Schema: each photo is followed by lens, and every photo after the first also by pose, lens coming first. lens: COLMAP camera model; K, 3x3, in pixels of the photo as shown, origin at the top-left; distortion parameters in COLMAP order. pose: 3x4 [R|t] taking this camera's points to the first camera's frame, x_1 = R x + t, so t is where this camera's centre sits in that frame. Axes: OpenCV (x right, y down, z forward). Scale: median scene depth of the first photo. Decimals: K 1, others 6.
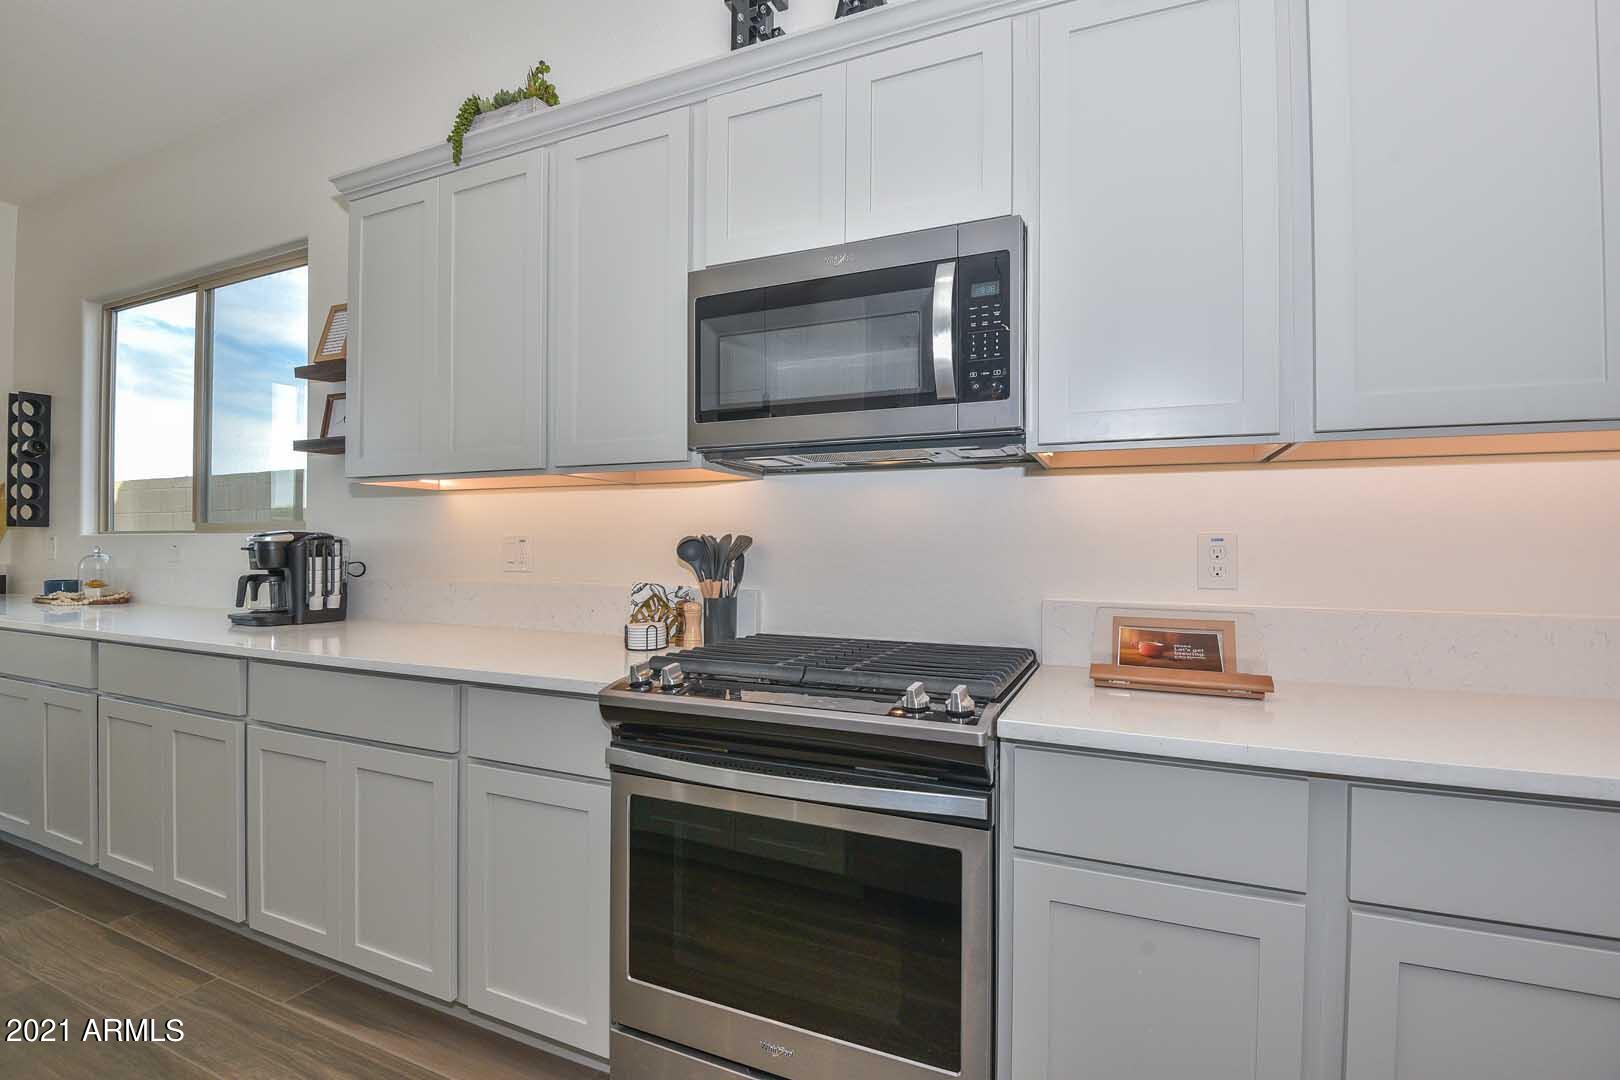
lens RADIAL K [[749.5, 0, 803.6], [0, 749.5, 542.0], [0, 0, 1]] dist [0.019030, -0.033822]
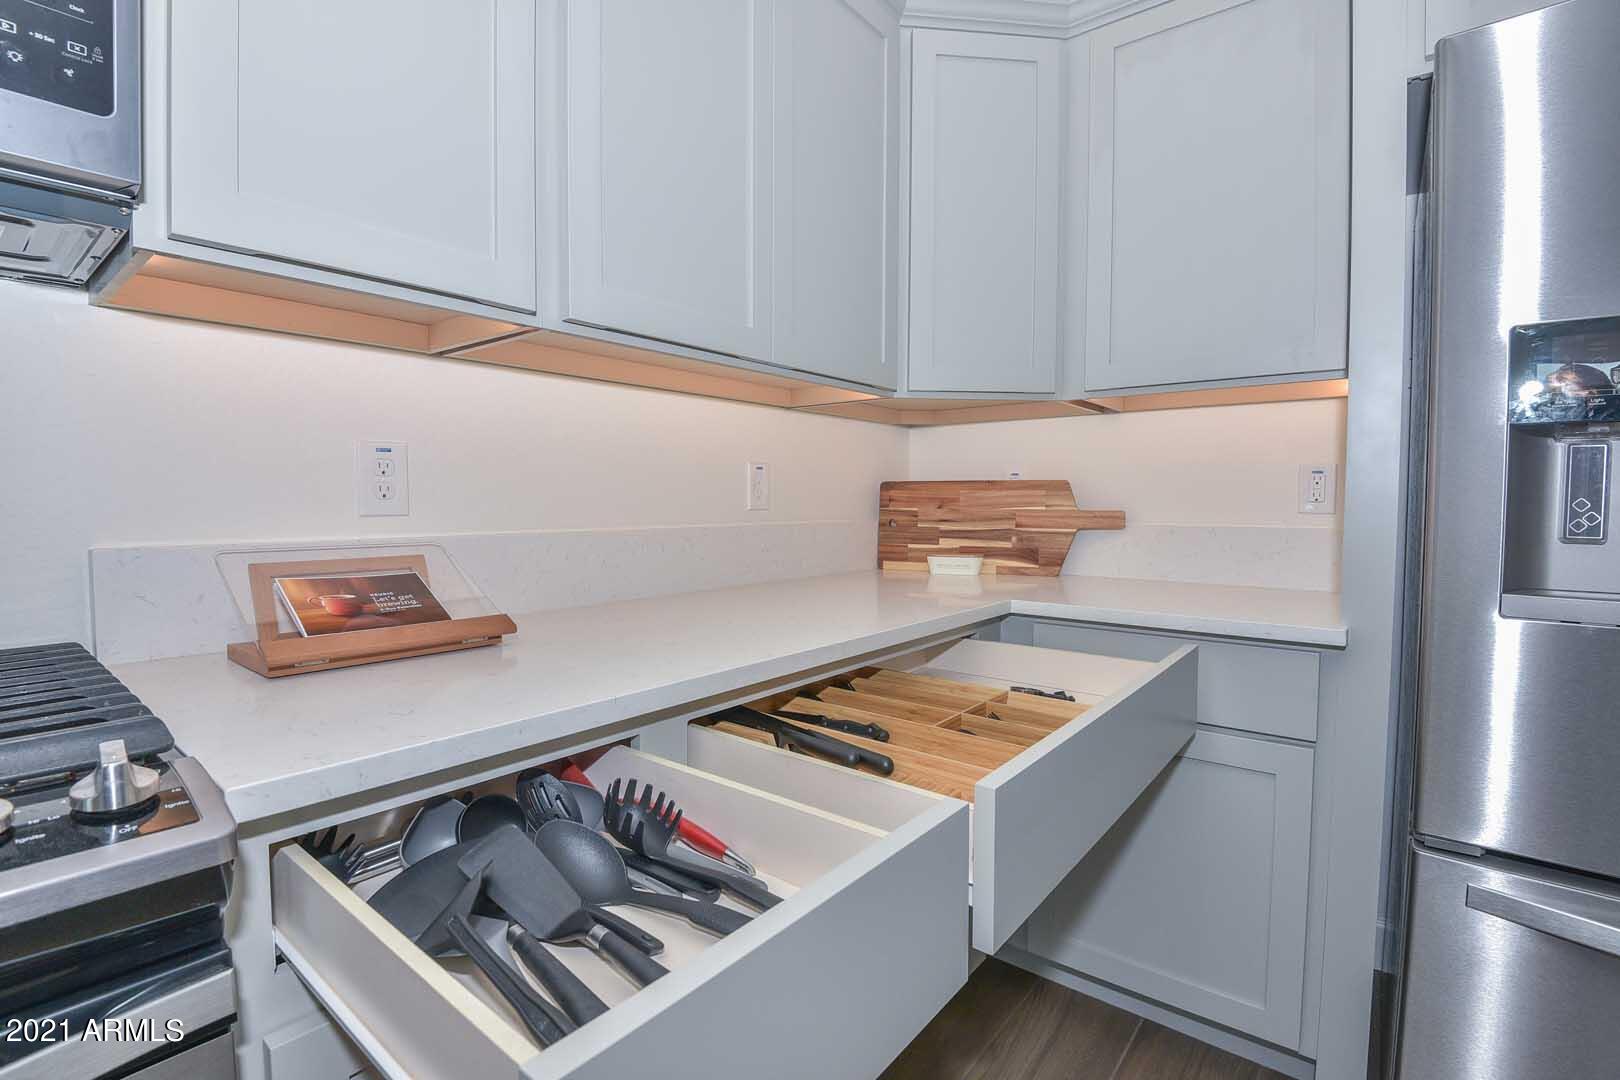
lens RADIAL K [[743.5, 0, 808.9], [0, 743.5, 533.9], [0, 0, 1]] dist [-0.001915, -0.009171]
pose [[0.247167, -0.051059, 0.967627, -0.062966], [-0.005674, 0.998517, 0.054138, 0.035895], [-0.968956, -0.018872, 0.246511, 0.380607]]
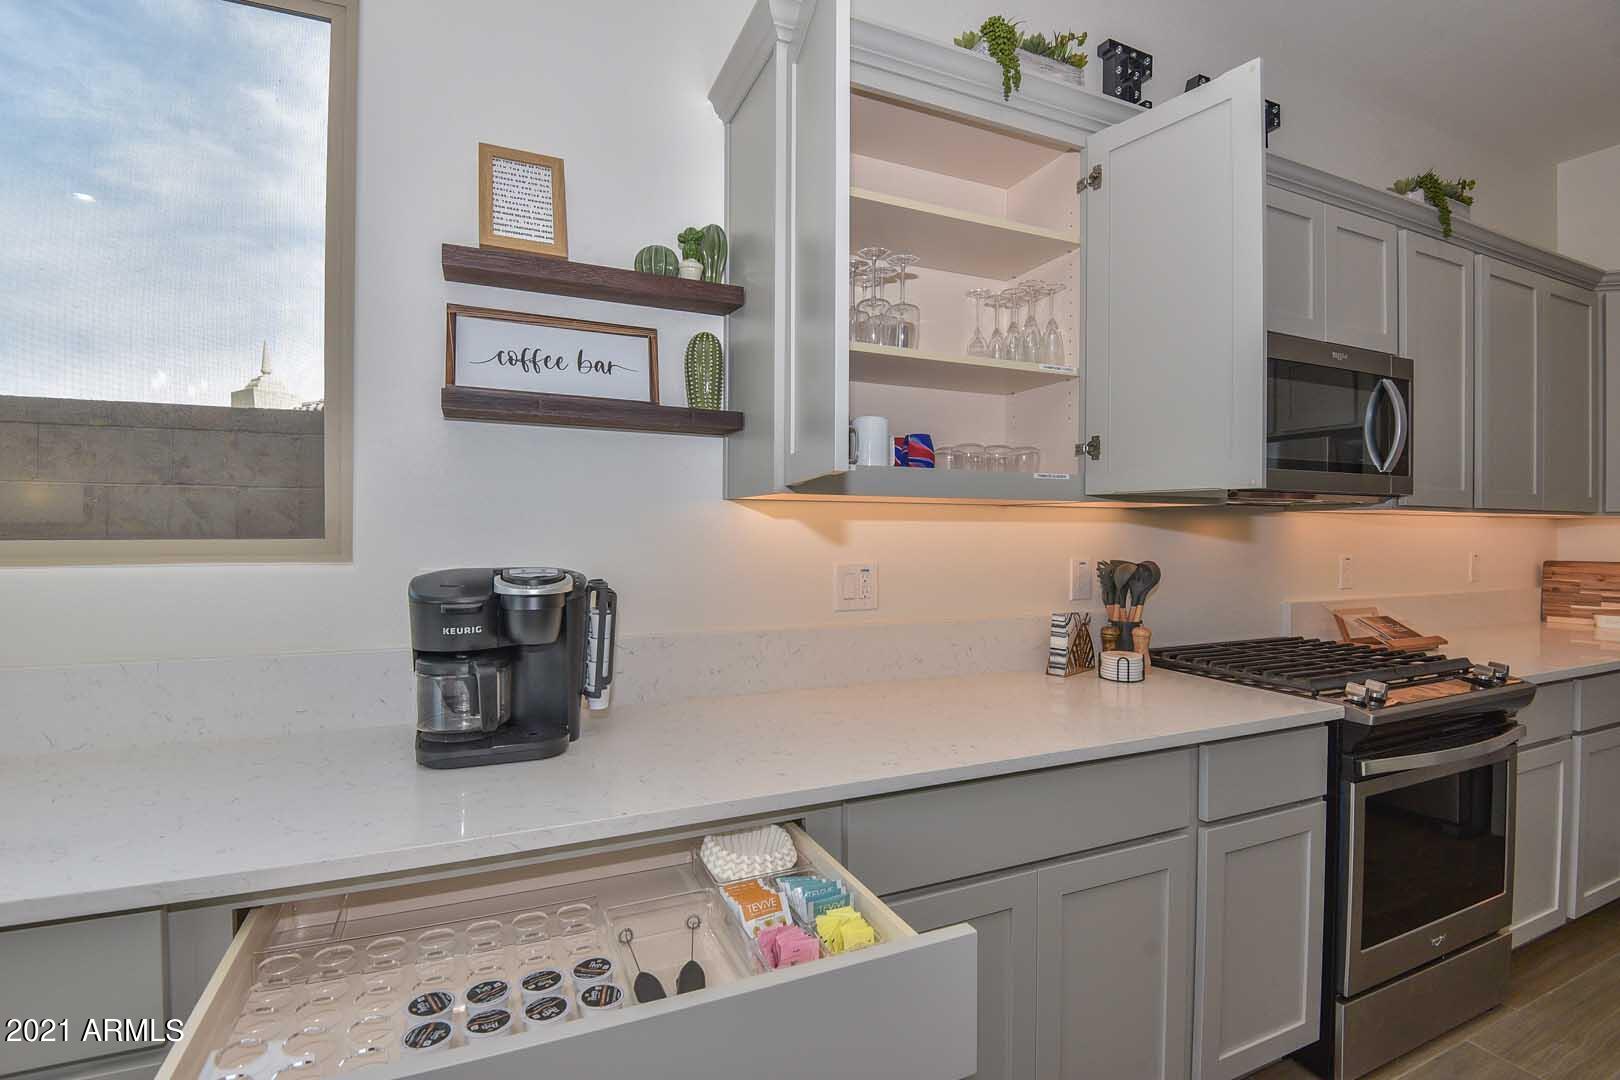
lens RADIAL K [[743.5, 0, 808.9], [0, 743.5, 533.9], [0, 0, 1]] dist [-0.001915, -0.009171]
pose [[0.655915, -0.006502, 0.754806, -1.419165], [-0.005086, 0.999902, 0.013032, -0.071572], [-0.754817, -0.012387, 0.655818, 0.775481]]
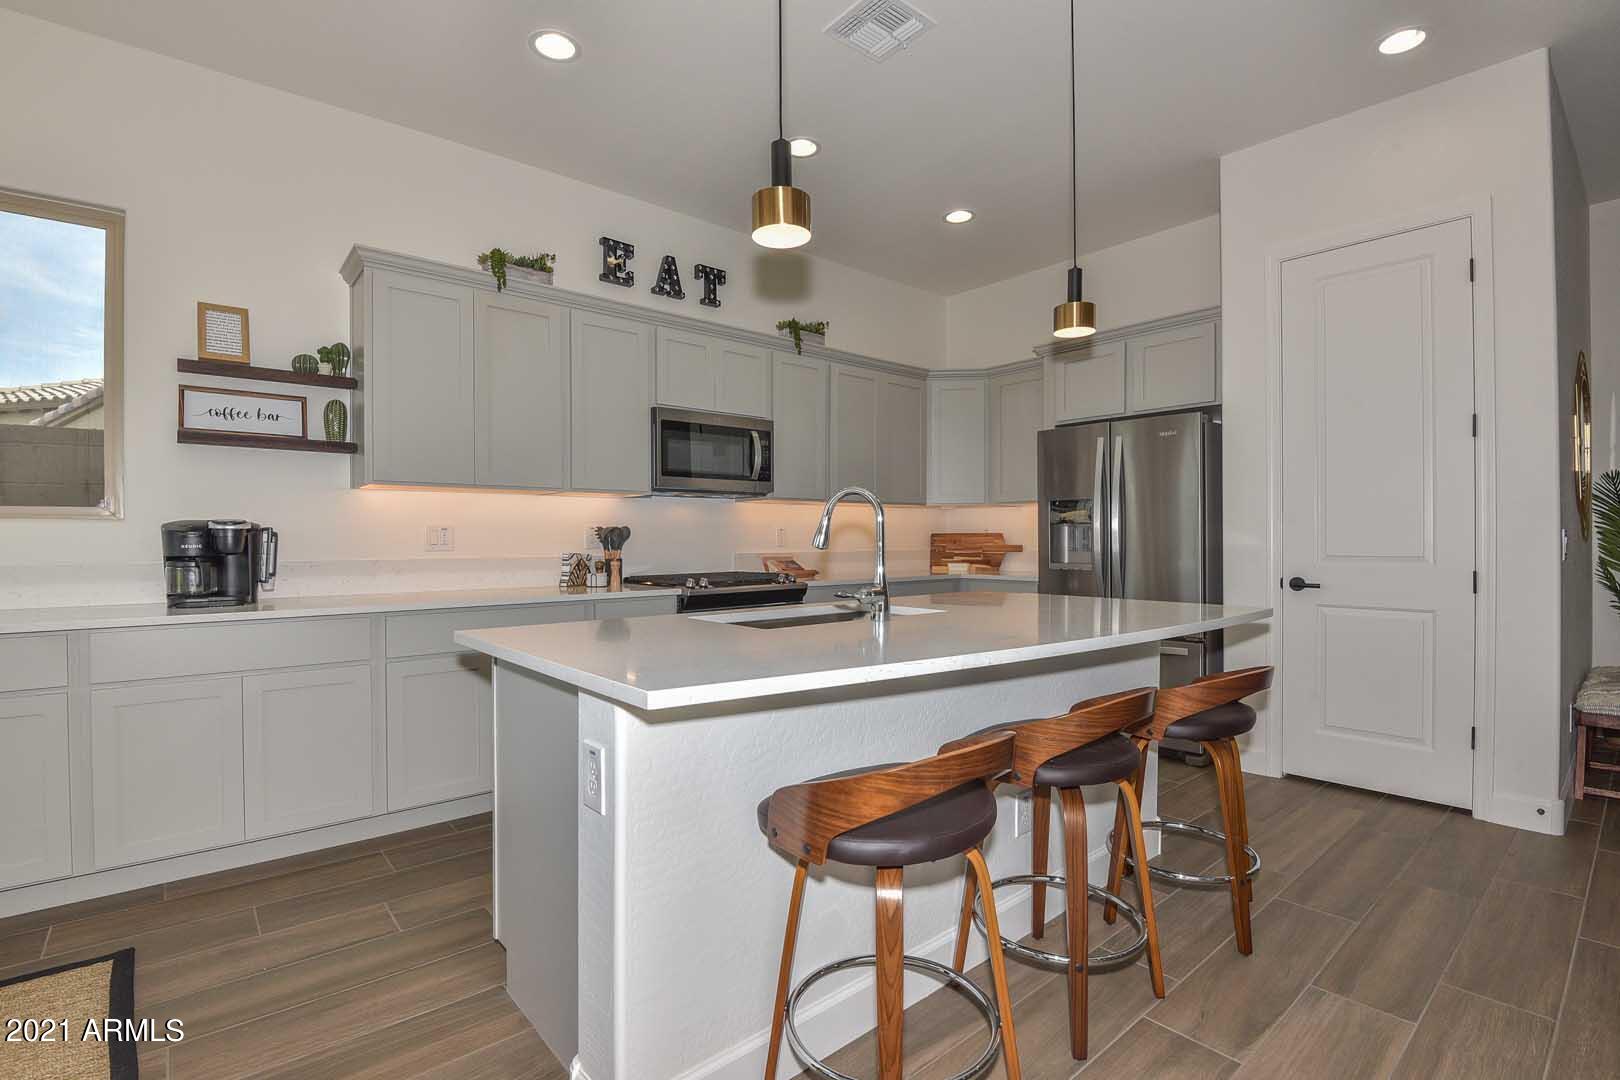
lens RADIAL K [[749.5, 0, 803.6], [0, 749.5, 542.0], [0, 0, 1]] dist [0.019030, -0.033822]
pose [[0.426045, -0.011189, 0.904633, -1.961080], [0.003095, 0.999936, 0.010911, 0.012775], [-0.904697, -0.001849, 0.426053, -0.315138]]
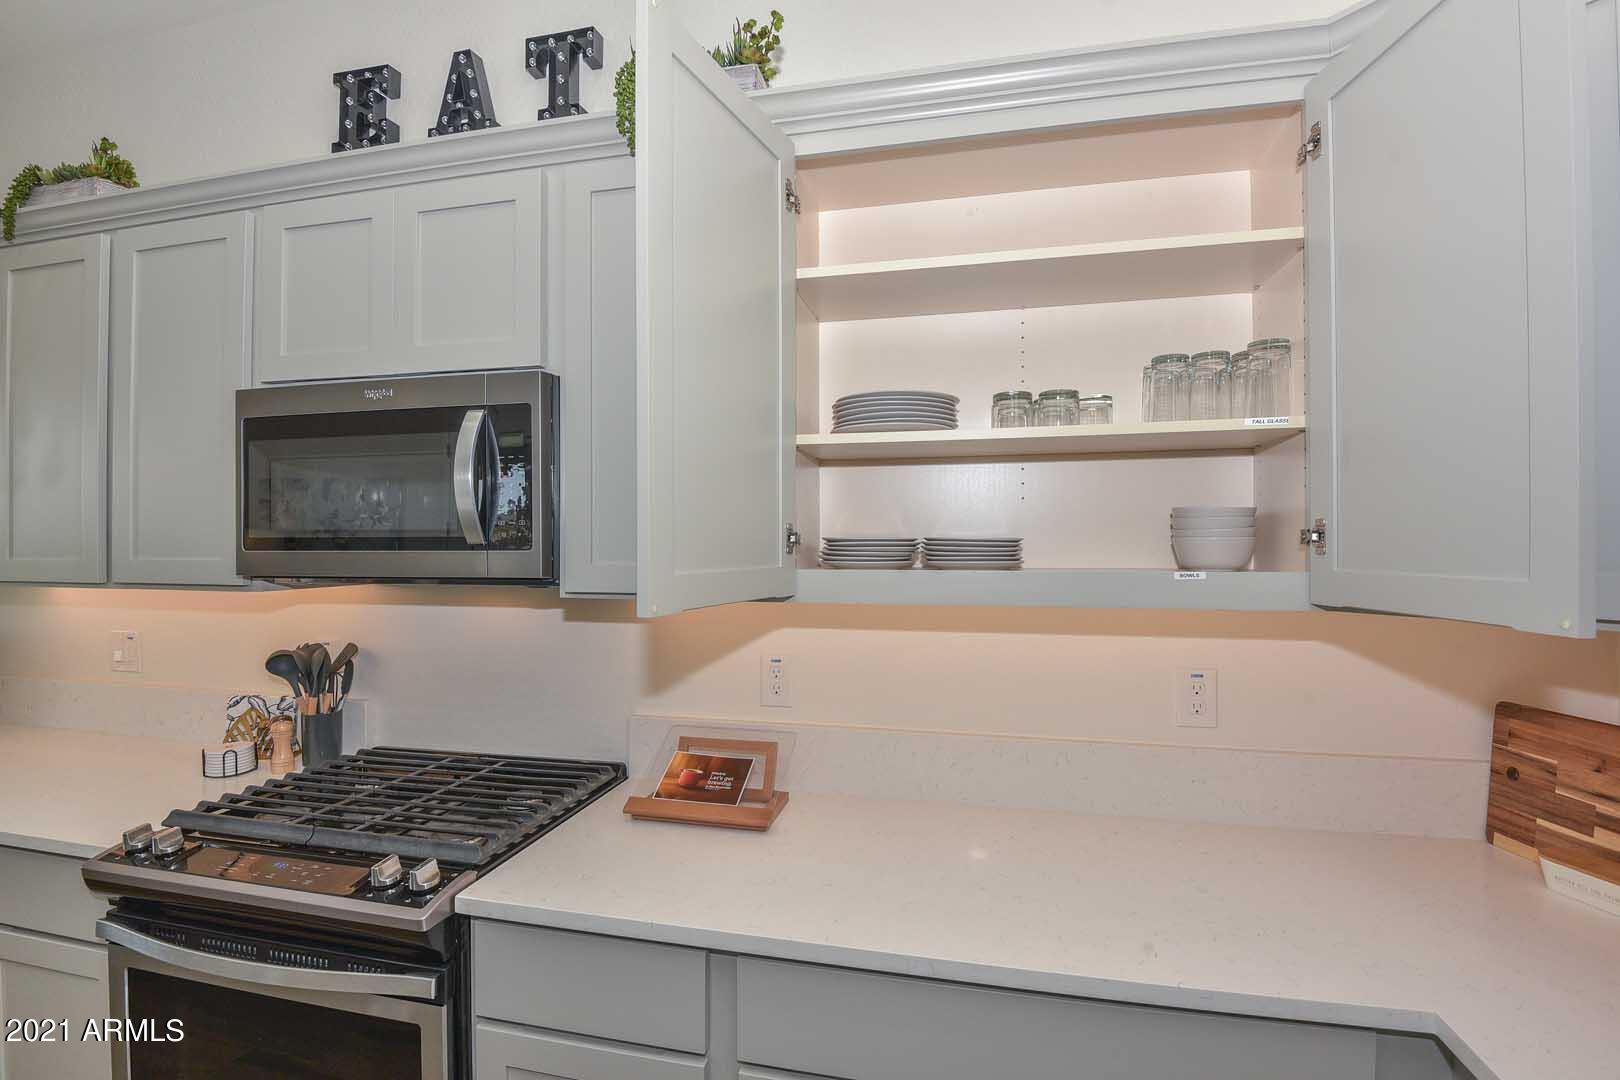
lens RADIAL K [[758.8, 0, 810.0], [0, 758.8, 540.0], [0, 0, 1]] dist [-0.026099, -0.001188]
pose [[0.980088, -0.006253, 0.198465, 0.366844], [0.005001, 0.999964, 0.006808, -0.174309], [-0.198500, -0.005680, 0.980084, -0.064040]]
